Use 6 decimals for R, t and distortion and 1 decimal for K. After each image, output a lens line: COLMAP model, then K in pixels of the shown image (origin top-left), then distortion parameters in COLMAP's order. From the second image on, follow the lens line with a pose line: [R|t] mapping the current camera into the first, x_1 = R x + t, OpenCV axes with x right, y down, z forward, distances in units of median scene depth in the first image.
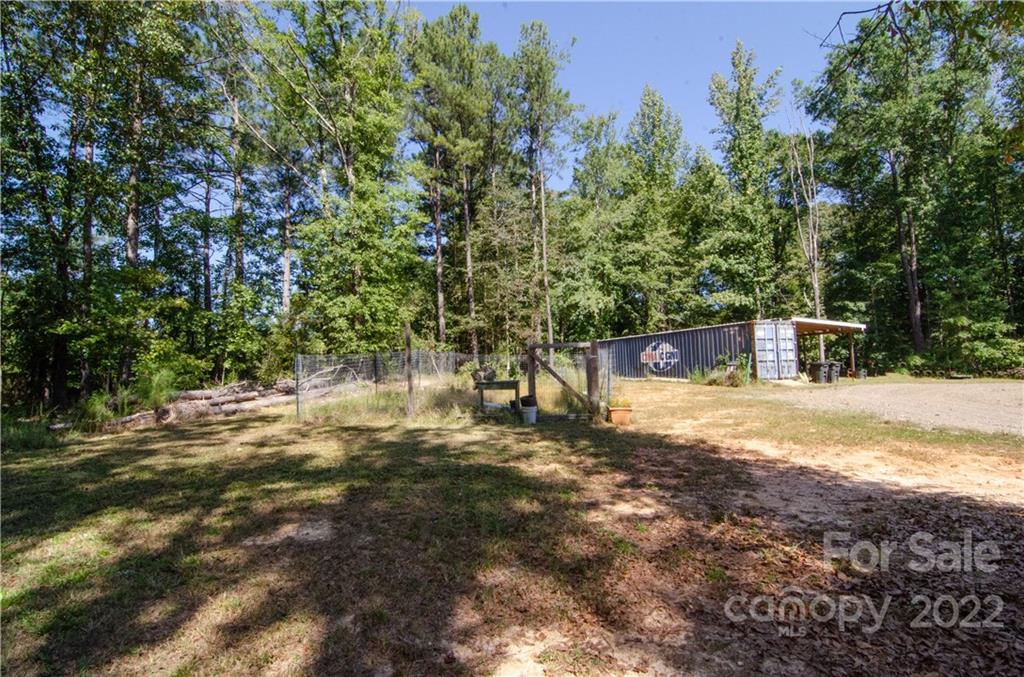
lens RADIAL K [[492.1, 0, 511.4], [0, 492.1, 338.0], [0, 0, 1]] dist [-0.014241, -0.006307]
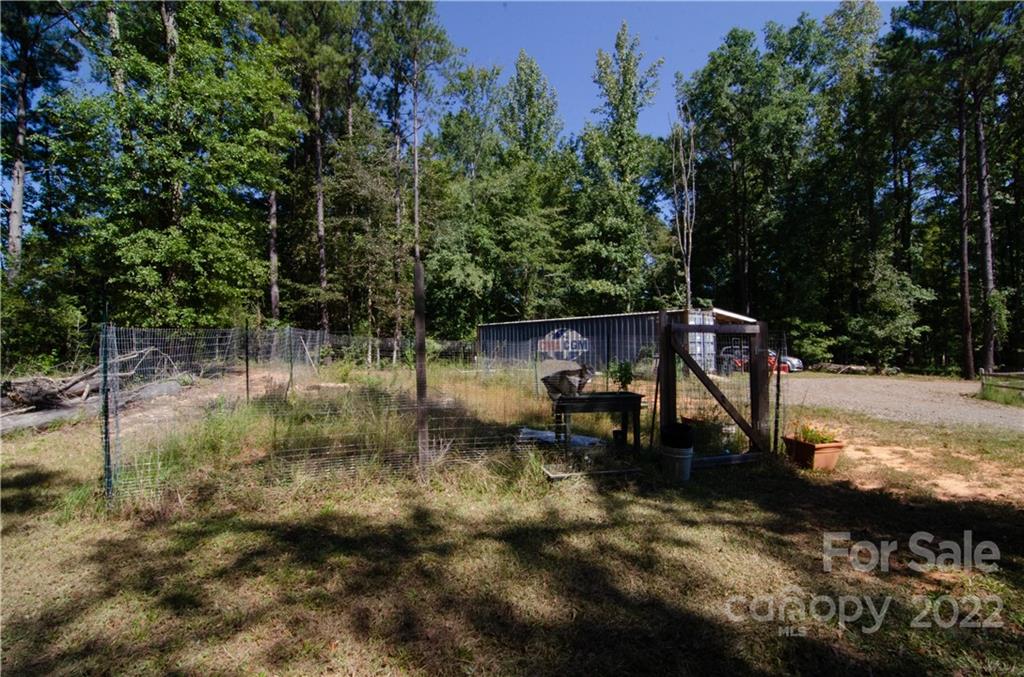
lens RADIAL K [[492.1, 0, 514.3], [0, 492.1, 340.0], [0, 0, 1]] dist [-0.014241, -0.006307]
pose [[0.925464, 0.030668, 0.377593, -0.088784], [-0.043900, 0.998685, 0.026482, 0.006679], [-0.376285, -0.041085, 0.925593, 0.167655]]
